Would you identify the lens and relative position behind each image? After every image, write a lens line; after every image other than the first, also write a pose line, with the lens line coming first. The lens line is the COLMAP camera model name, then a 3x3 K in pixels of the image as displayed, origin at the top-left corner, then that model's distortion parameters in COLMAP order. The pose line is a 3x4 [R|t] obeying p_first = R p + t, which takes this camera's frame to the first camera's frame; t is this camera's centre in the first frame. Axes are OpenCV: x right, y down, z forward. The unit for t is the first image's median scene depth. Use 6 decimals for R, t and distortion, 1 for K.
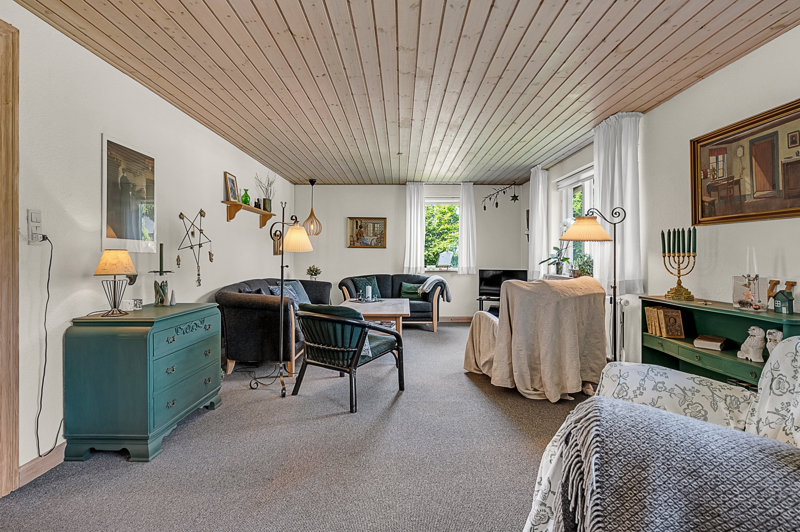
lens RADIAL K [[386.0, 0, 397.9], [0, 386.0, 258.2], [0, 0, 1]] dist [0.000064, 0.000251]
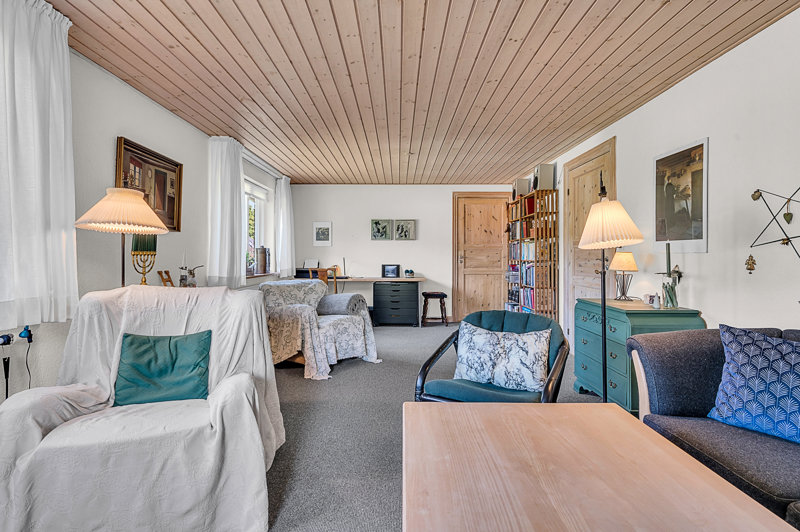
lens RADIAL K [[386.0, 0, 397.9], [0, 386.0, 258.2], [0, 0, 1]] dist [0.000064, 0.000251]
pose [[-0.999971, -0.004079, -0.006459, 0.058290], [-0.004140, 0.999947, 0.009478, -0.007931], [0.006420, 0.009504, -0.999934, 2.035482]]
